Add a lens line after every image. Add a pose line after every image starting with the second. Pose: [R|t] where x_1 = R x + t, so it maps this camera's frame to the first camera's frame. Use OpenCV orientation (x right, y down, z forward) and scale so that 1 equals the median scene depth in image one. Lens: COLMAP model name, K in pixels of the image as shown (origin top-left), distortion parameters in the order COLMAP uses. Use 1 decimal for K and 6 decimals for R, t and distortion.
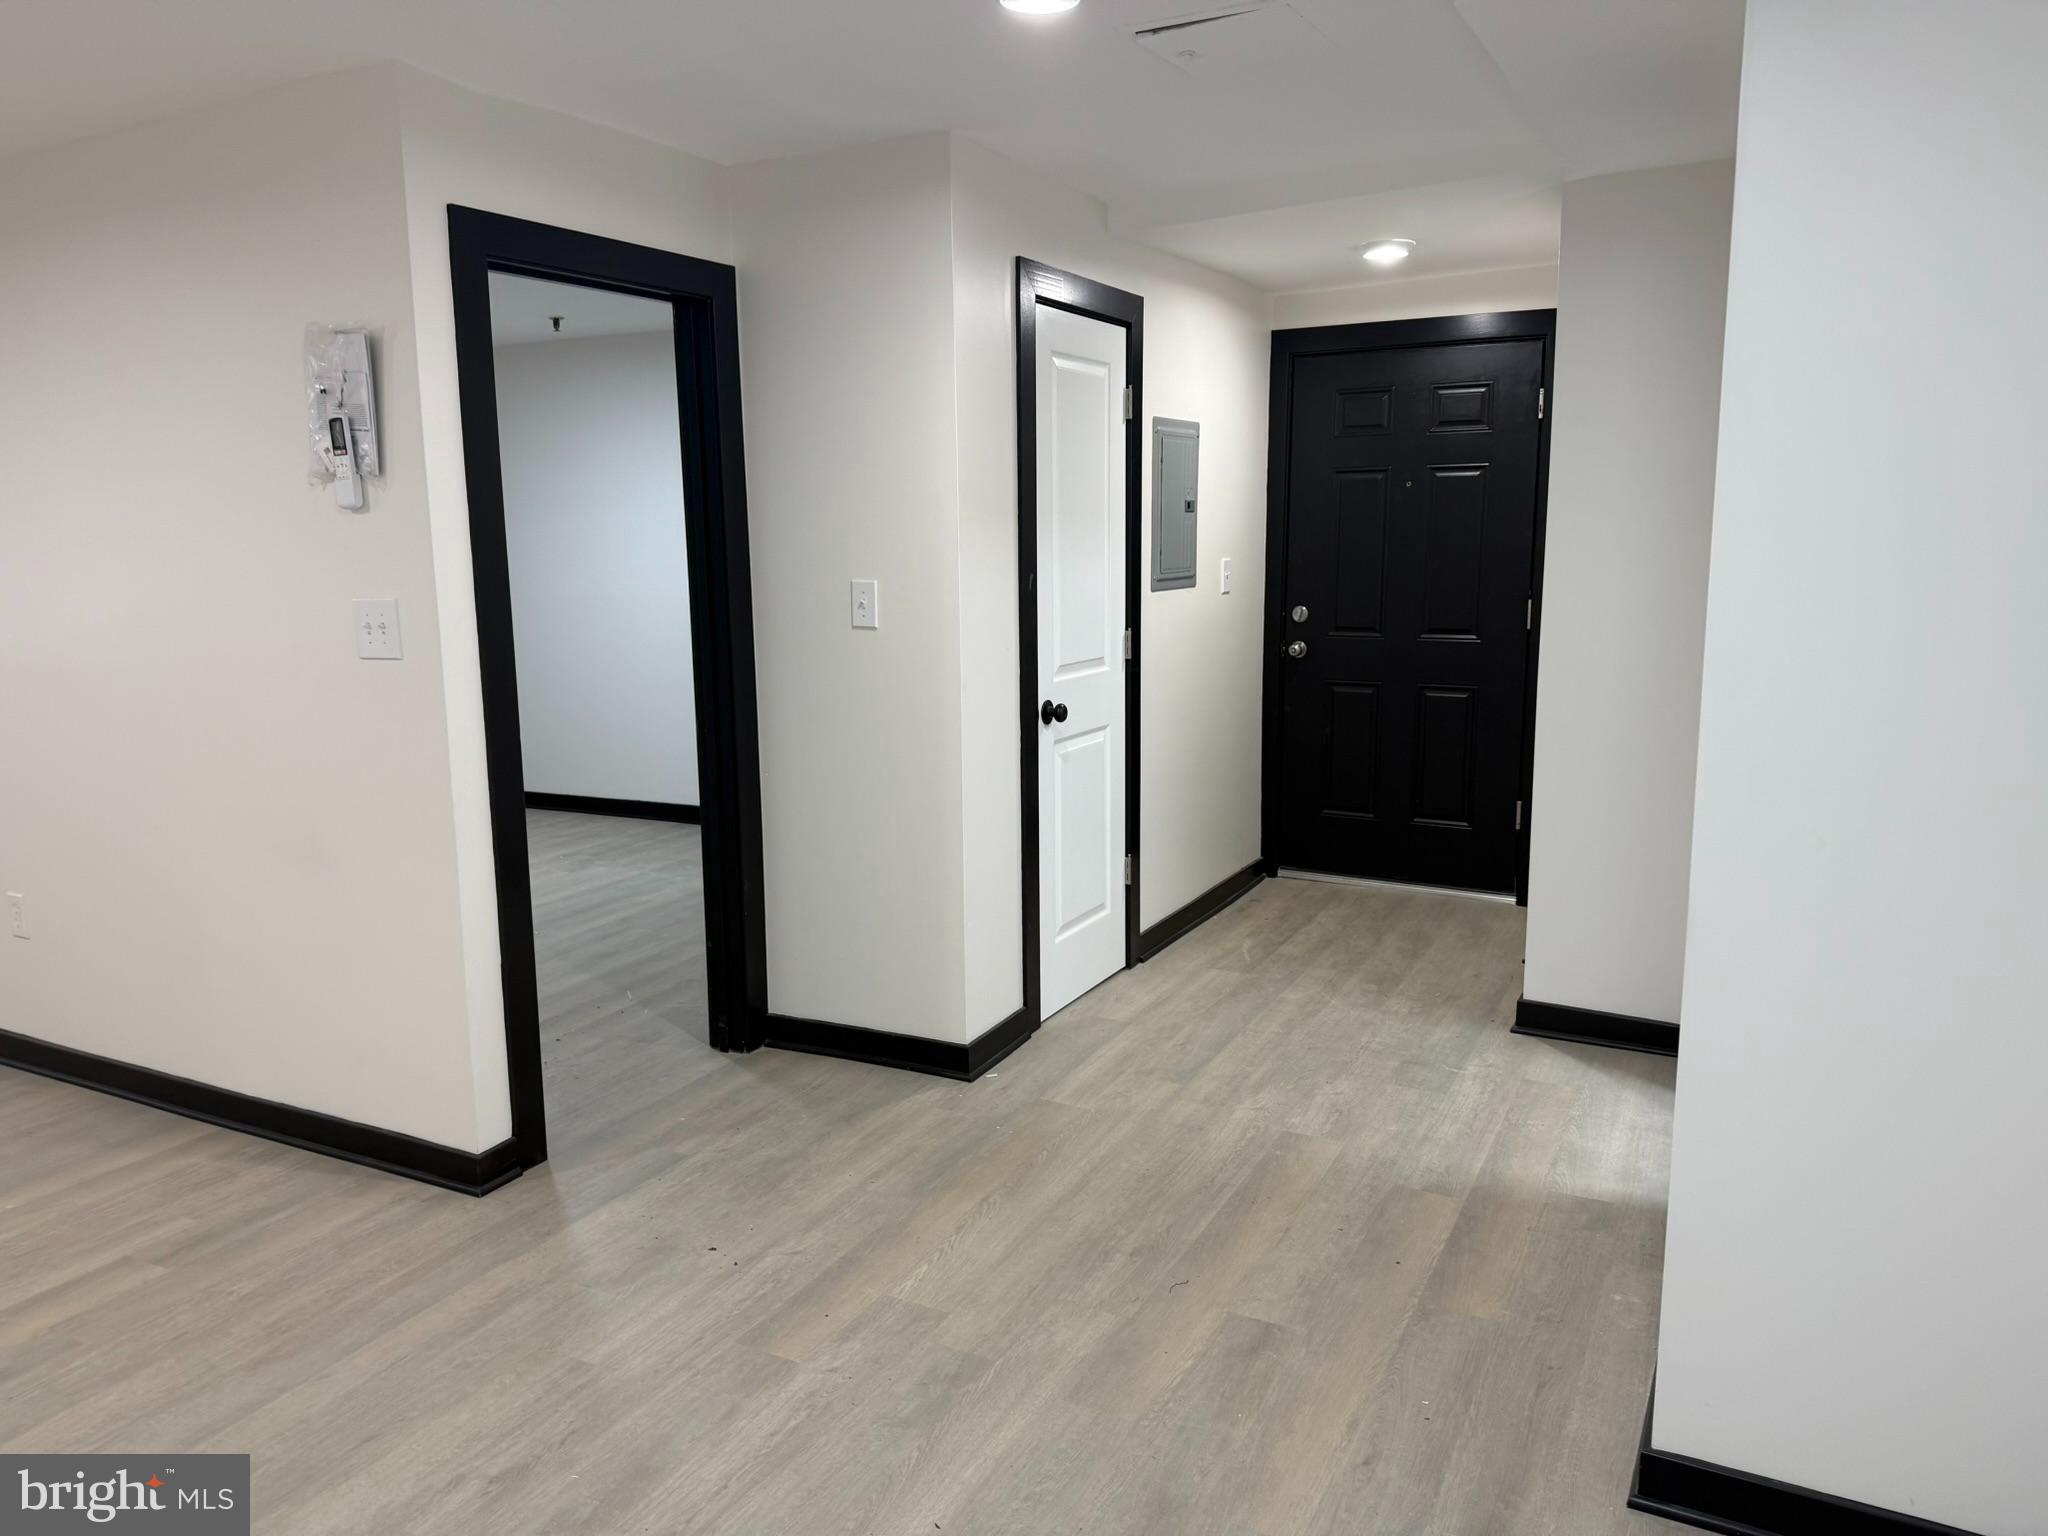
lens RADIAL K [[1448.6, 0, 1017.4], [0, 1448.6, 756.0], [0, 0, 1]] dist [-0.008306, -0.007224]
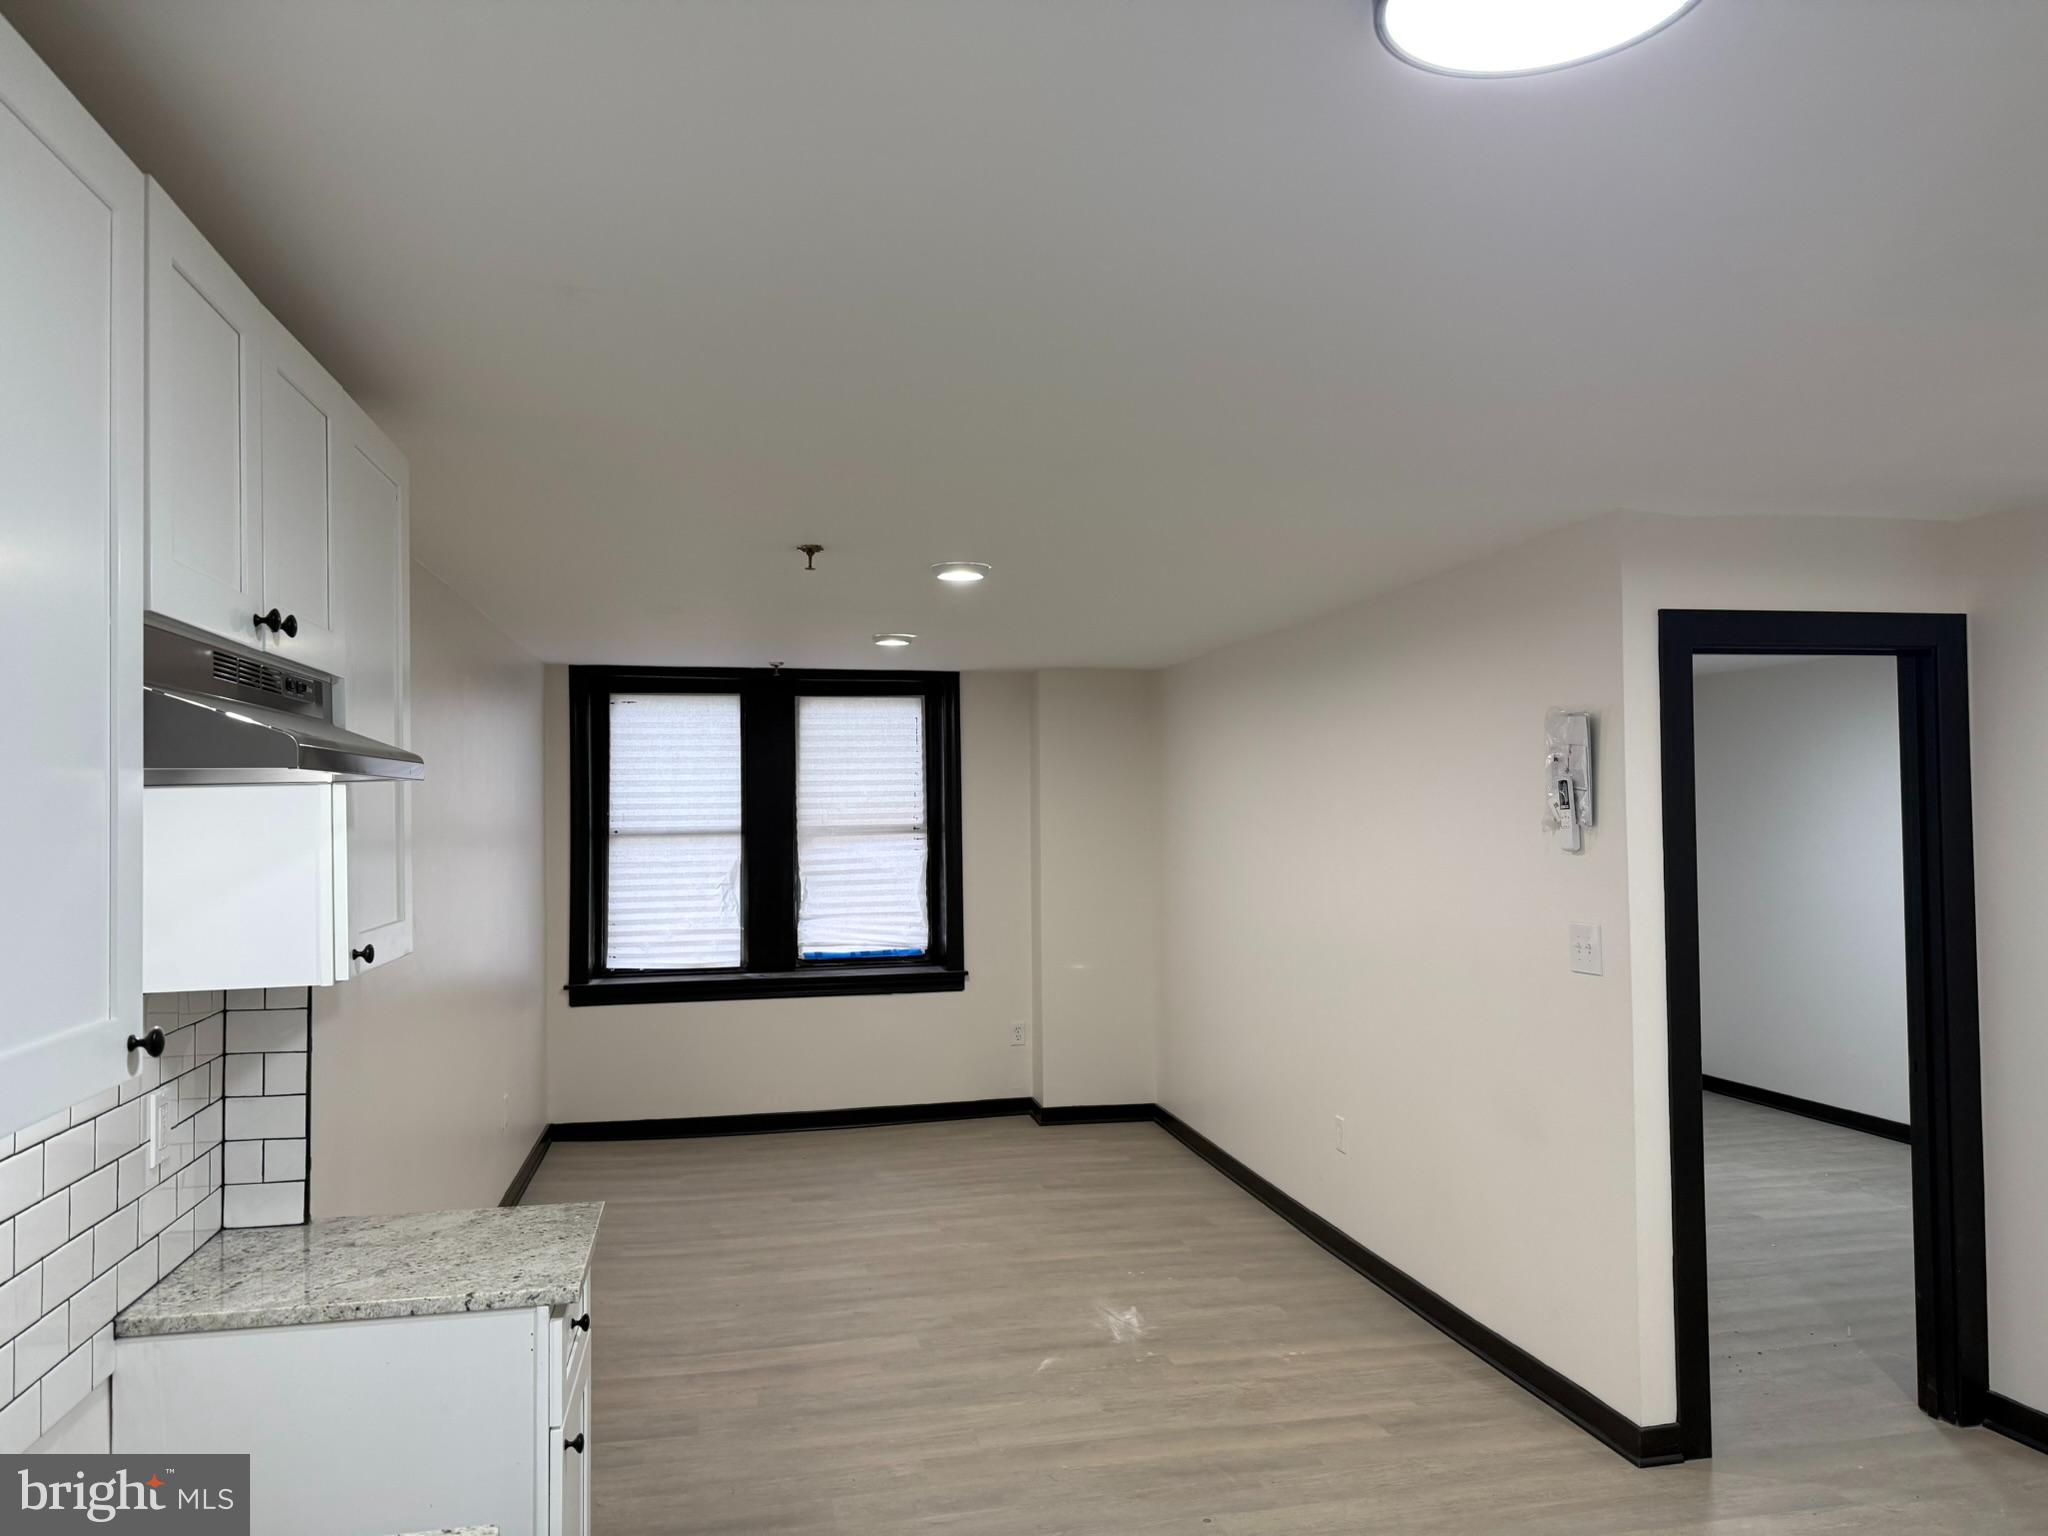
lens RADIAL K [[1442.5, 0, 1024.0], [0, 1442.5, 768.0], [0, 0, 1]] dist [0.042757, -0.000582]
pose [[0.643665, -0.017869, -0.765099, 0.192579], [-0.117921, 0.985473, -0.122221, -0.031614], [0.756168, 0.168890, 0.632207, -0.161673]]
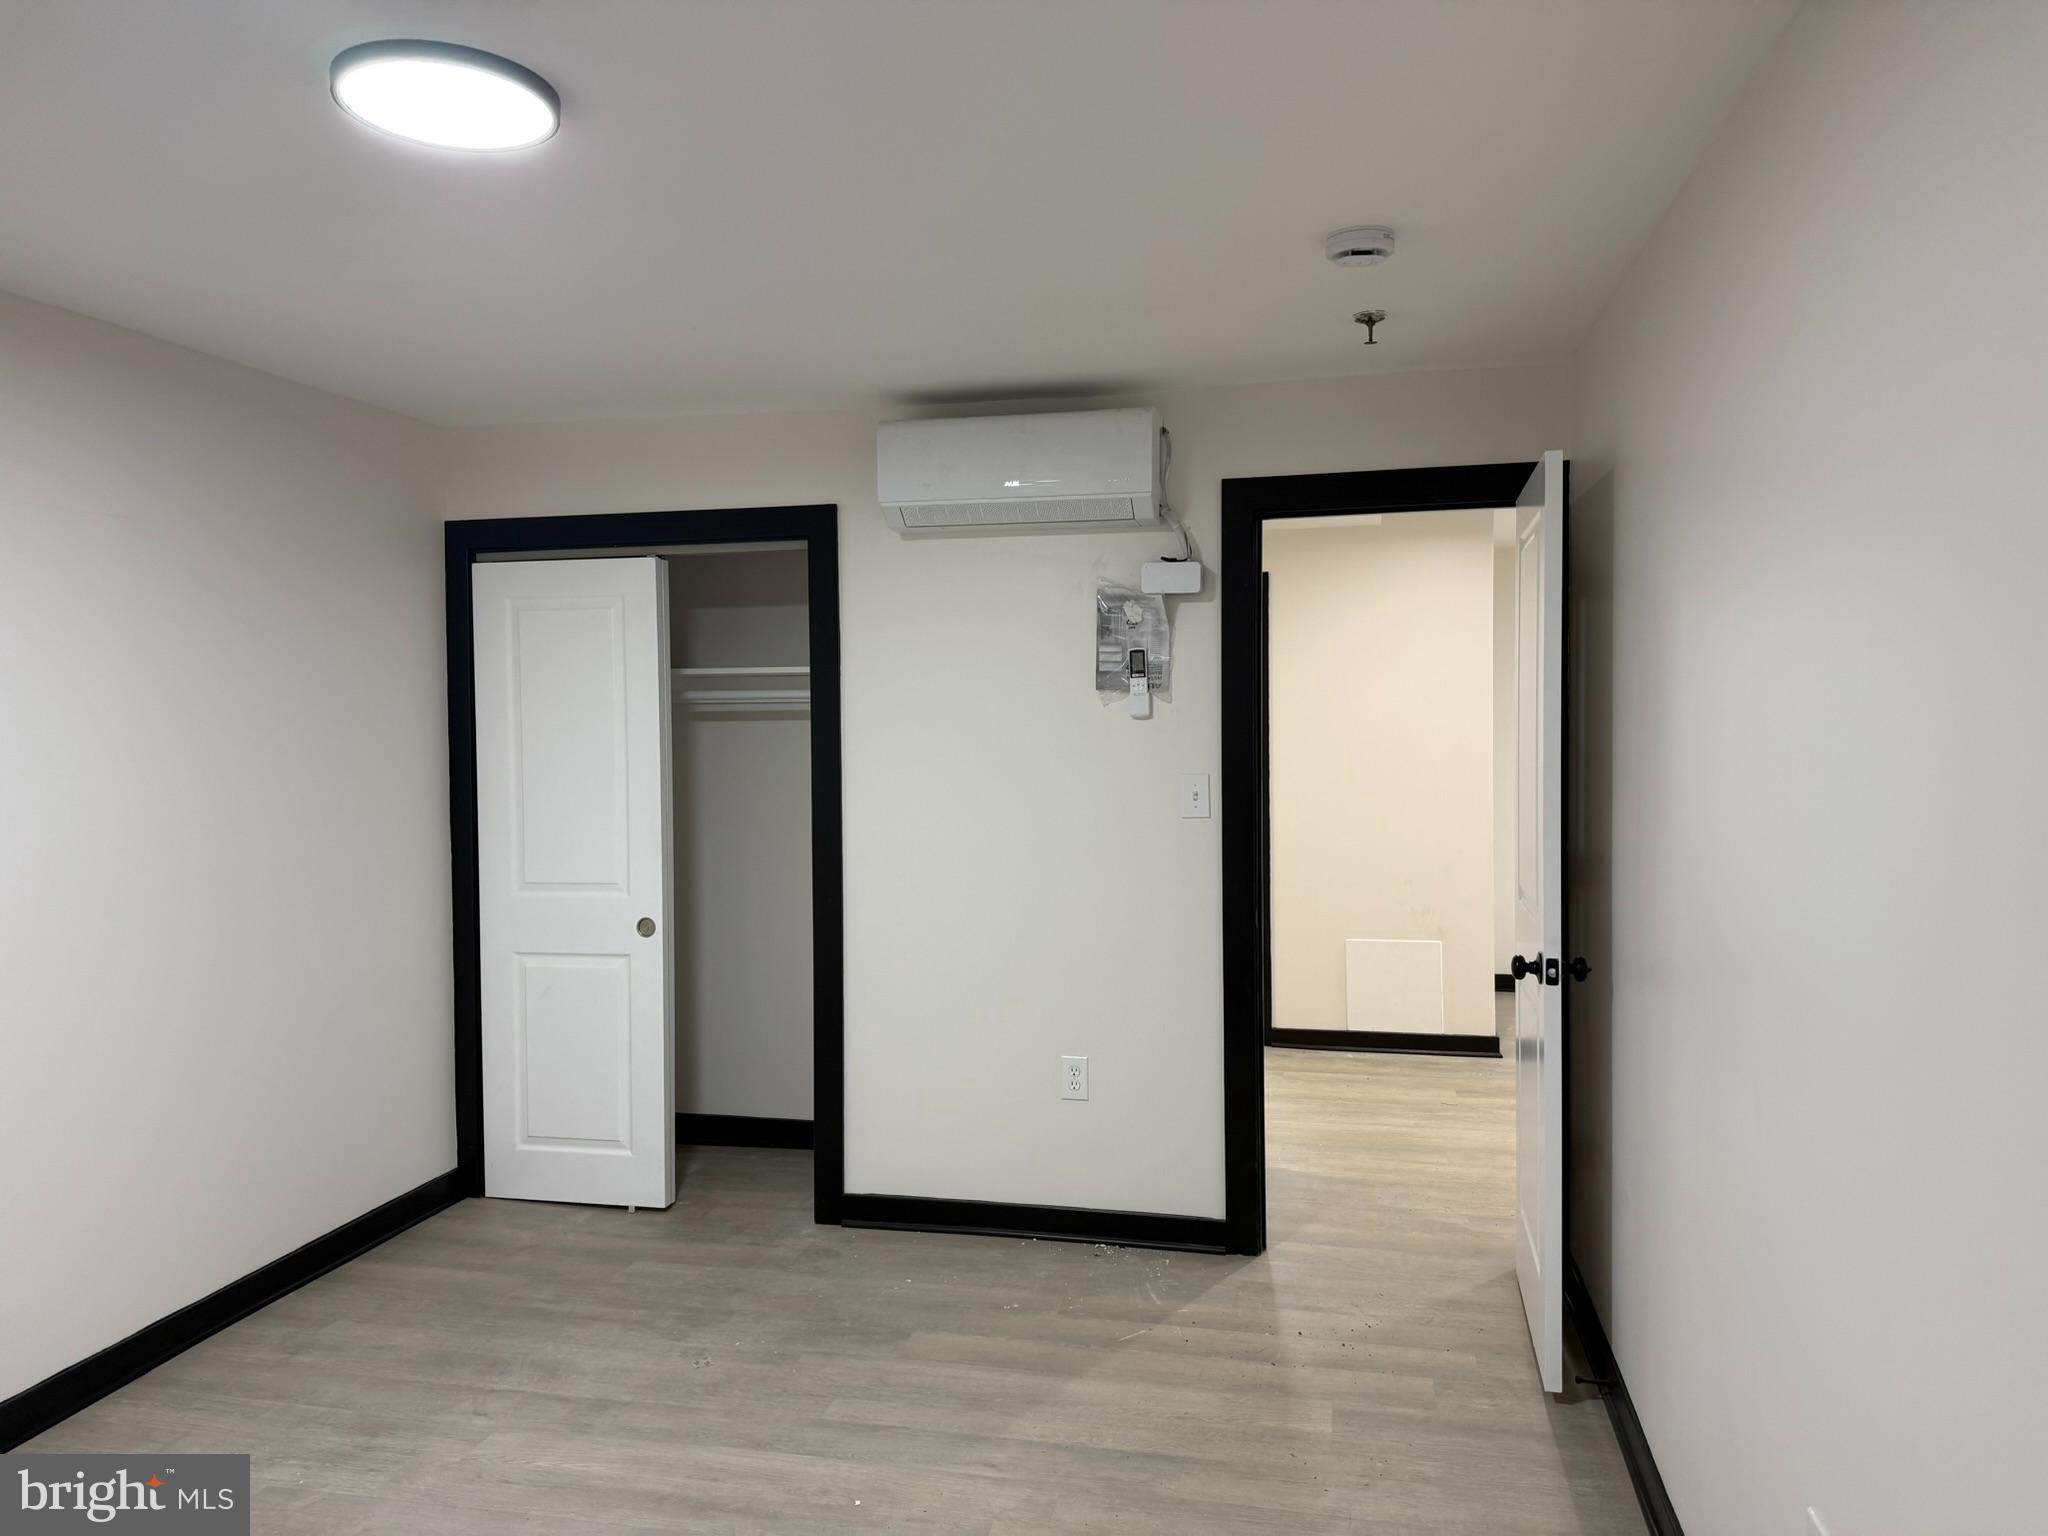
lens RADIAL K [[1448.6, 0, 1017.4], [0, 1448.6, 756.0], [0, 0, 1]] dist [-0.008306, -0.007224]
pose [[-0.248846, -0.024322, 0.968238, -1.352963], [0.170295, 0.983012, 0.068460, -0.277590], [-0.953454, 0.181922, -0.240477, 1.612903]]
